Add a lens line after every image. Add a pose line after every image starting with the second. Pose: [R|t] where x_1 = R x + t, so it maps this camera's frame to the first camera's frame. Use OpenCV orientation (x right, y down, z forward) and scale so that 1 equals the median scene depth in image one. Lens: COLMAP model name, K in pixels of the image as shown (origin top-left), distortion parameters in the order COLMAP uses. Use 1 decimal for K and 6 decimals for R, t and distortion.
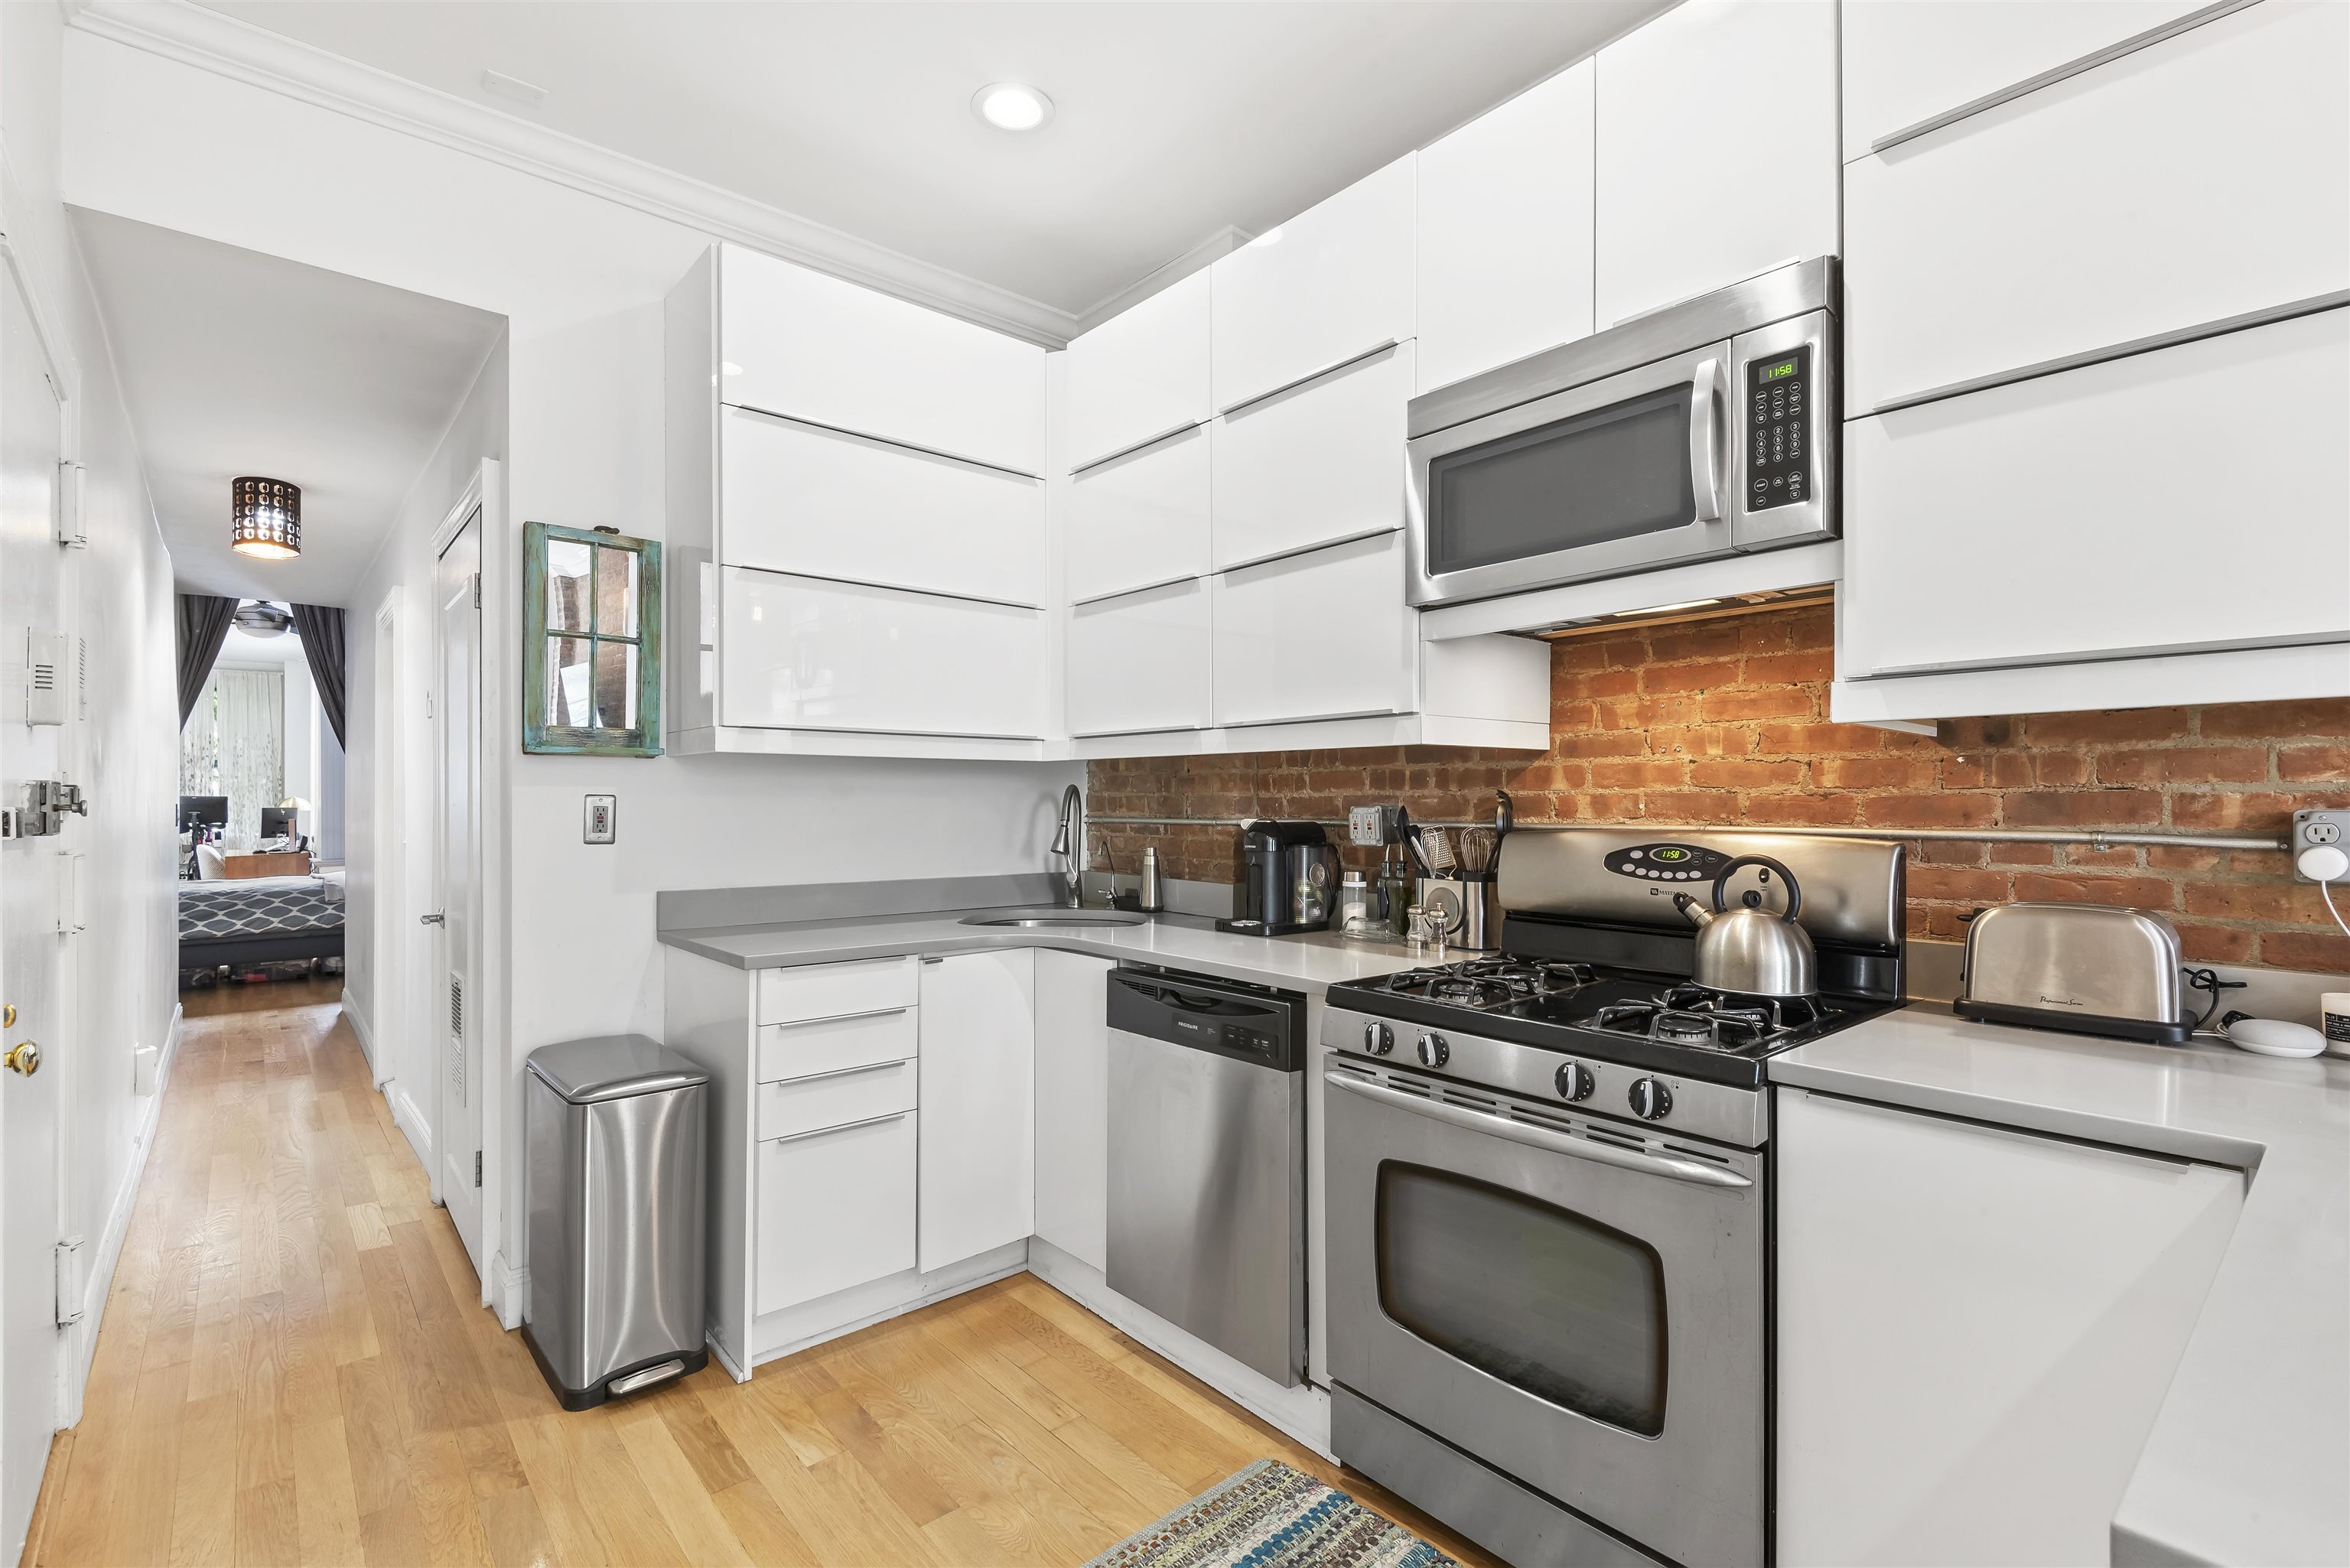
lens RADIAL K [[1060.6, 0, 1175.9], [0, 1060.6, 792.7], [0, 0, 1]] dist [0.033366, -0.022265]
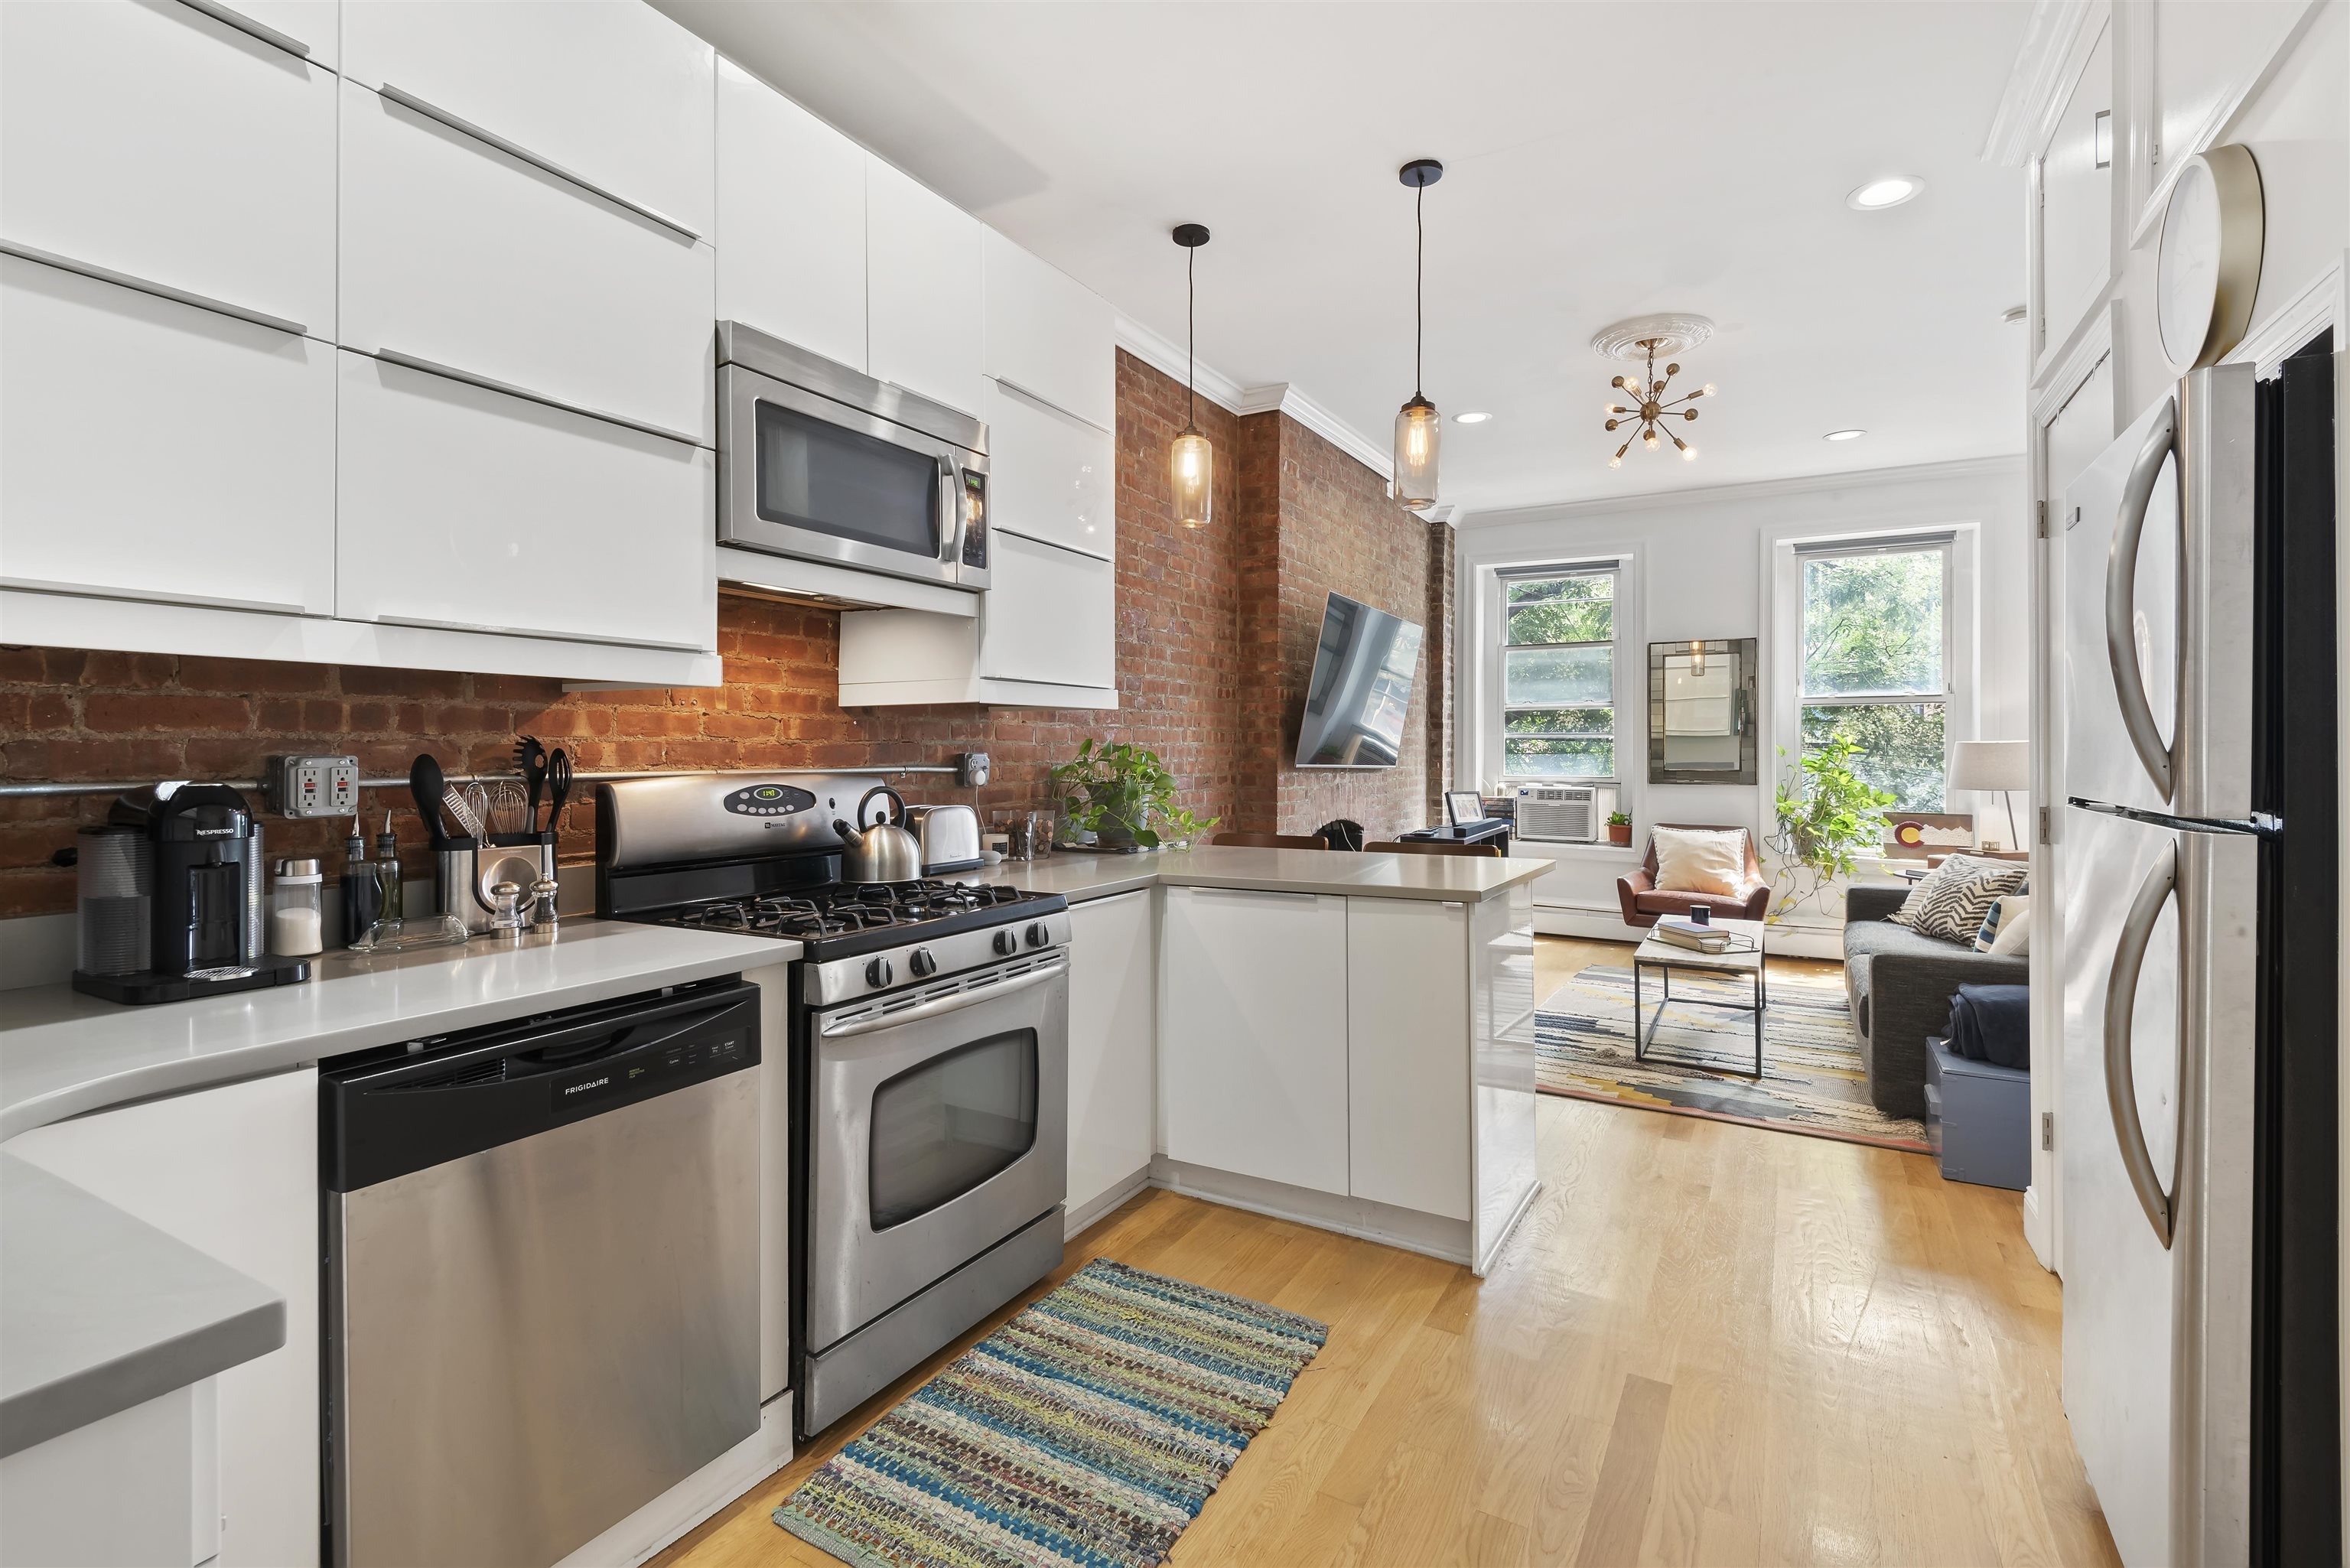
lens RADIAL K [[1062.1, 0, 1177.8], [0, 1062.1, 748.7], [0, 0, 1]] dist [0.045780, -0.042079]
pose [[-0.329140, 0.003470, 0.944275, -0.626250], [-0.005696, 0.999968, -0.005660, 0.009195], [-0.944264, -0.007242, -0.329109, 0.736704]]
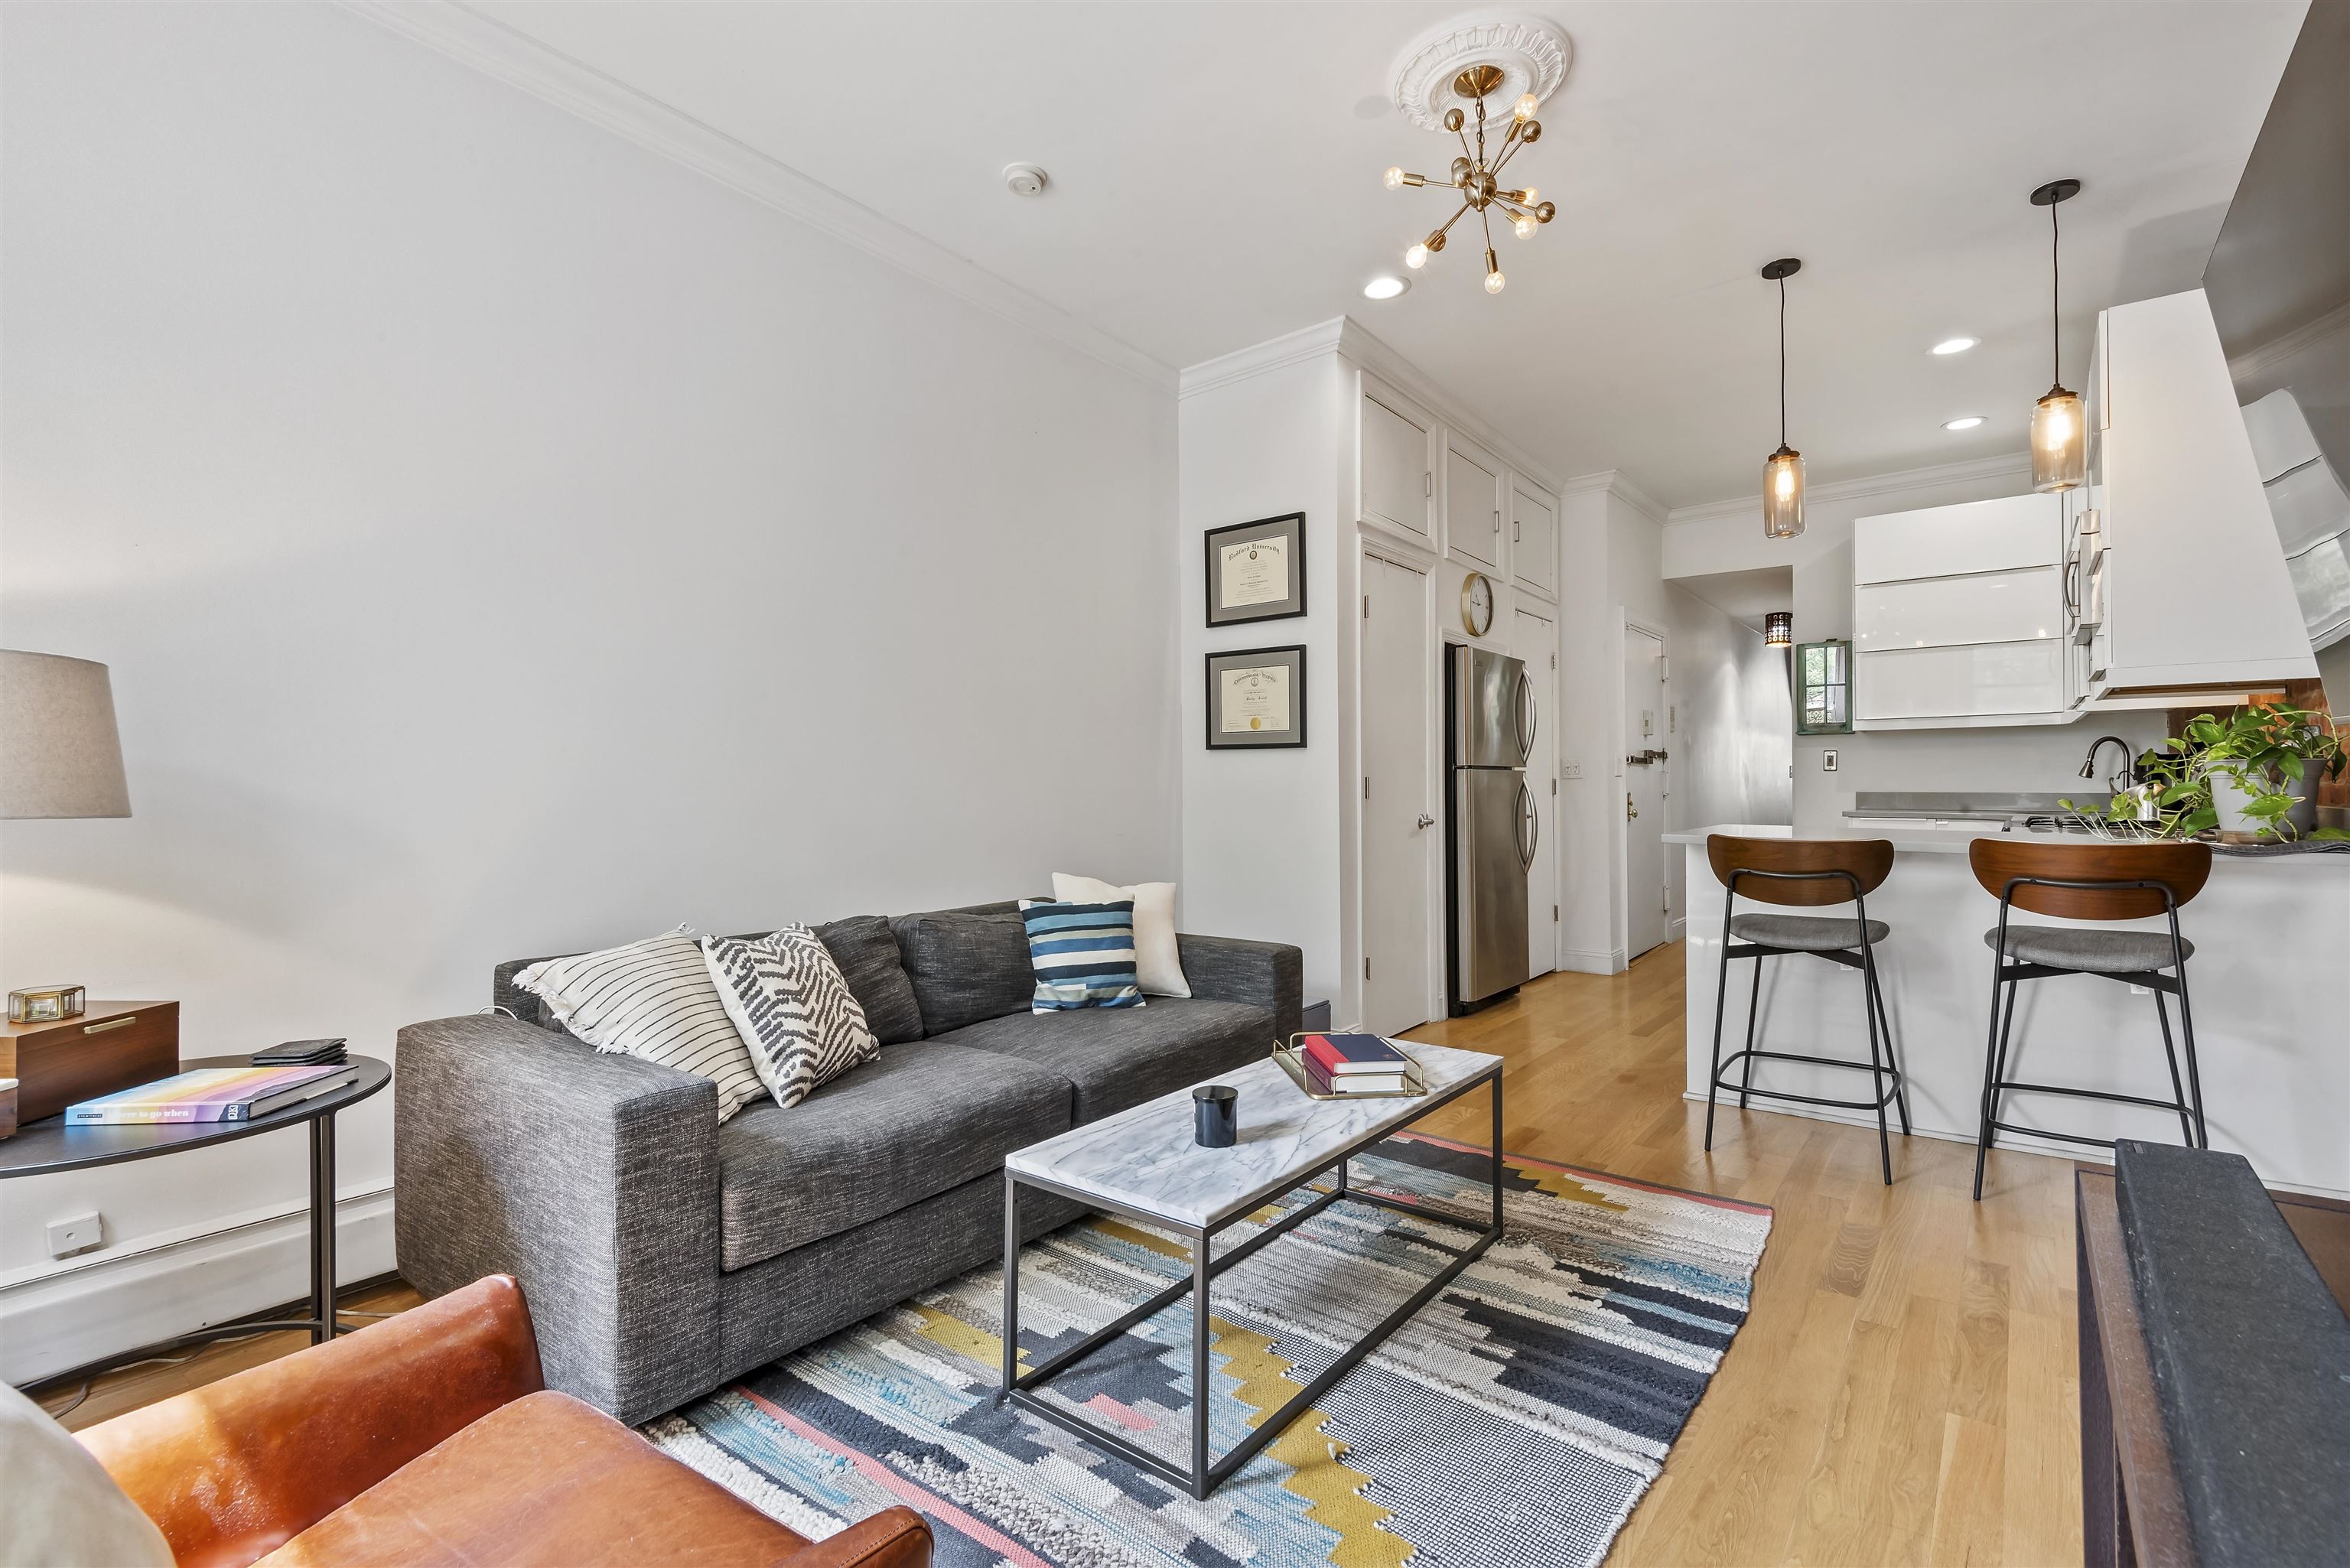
lens RADIAL K [[1060.6, 0, 1175.9], [0, 1060.6, 792.7], [0, 0, 1]] dist [0.033366, -0.022265]
pose [[0.188788, 0.007709, -0.981988, 1.536355], [0.012213, 0.999873, 0.010197, 0.054760], [0.981942, -0.013918, 0.188670, -0.891281]]
